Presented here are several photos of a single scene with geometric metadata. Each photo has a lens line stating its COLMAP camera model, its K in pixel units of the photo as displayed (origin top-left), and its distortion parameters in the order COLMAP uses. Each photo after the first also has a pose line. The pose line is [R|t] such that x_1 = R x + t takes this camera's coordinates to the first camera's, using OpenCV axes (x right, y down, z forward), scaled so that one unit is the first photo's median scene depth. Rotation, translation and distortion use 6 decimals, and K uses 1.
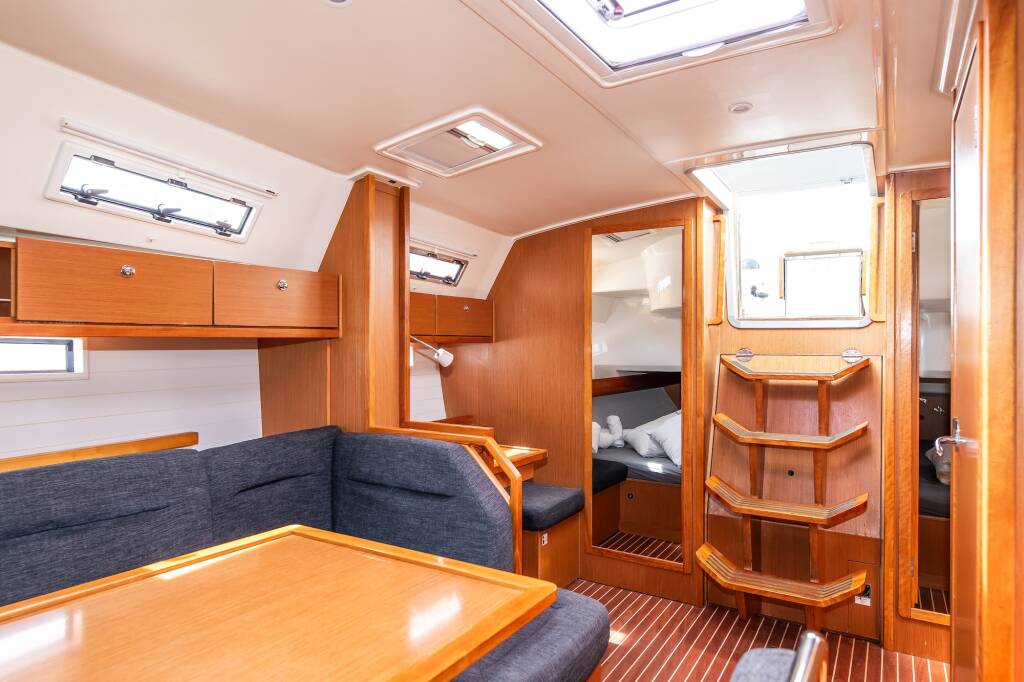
lens RADIAL K [[626.5, 0, 491.3], [0, 626.5, 345.2], [0, 0, 1]] dist [-0.004615, -0.003166]
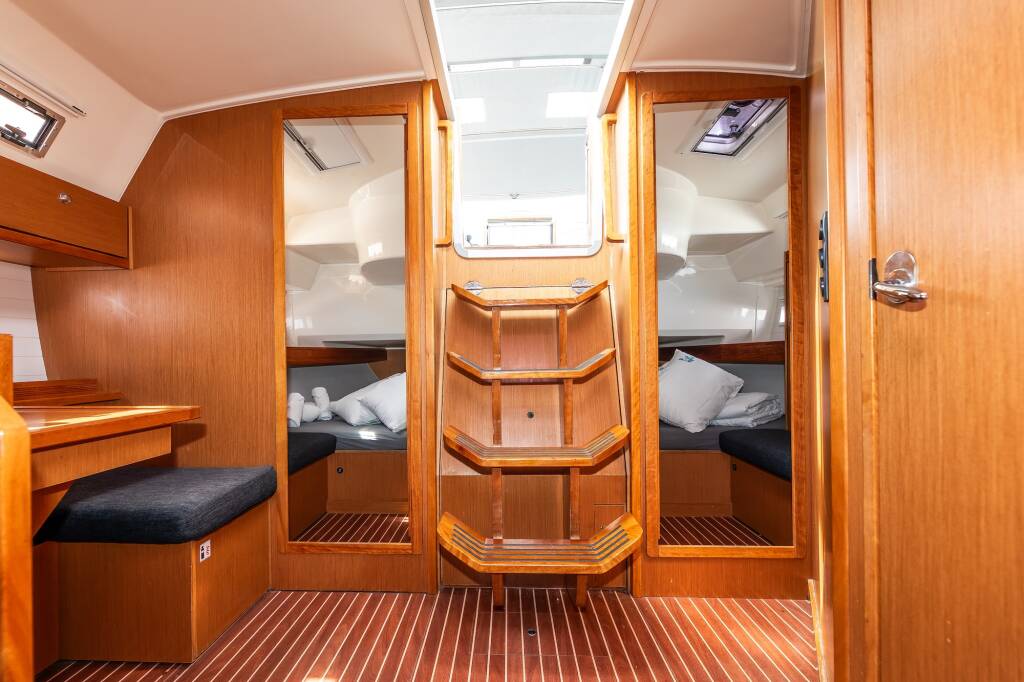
lens RADIAL K [[474.5, 0, 495.2], [0, 474.5, 358.6], [0, 0, 1]] dist [-0.000054, 0.000145]
pose [[0.855516, -0.009845, 0.517682, 0.082853], [0.012054, 0.999927, -0.000904, 0.109065], [-0.517635, 0.007013, 0.855573, 0.398523]]
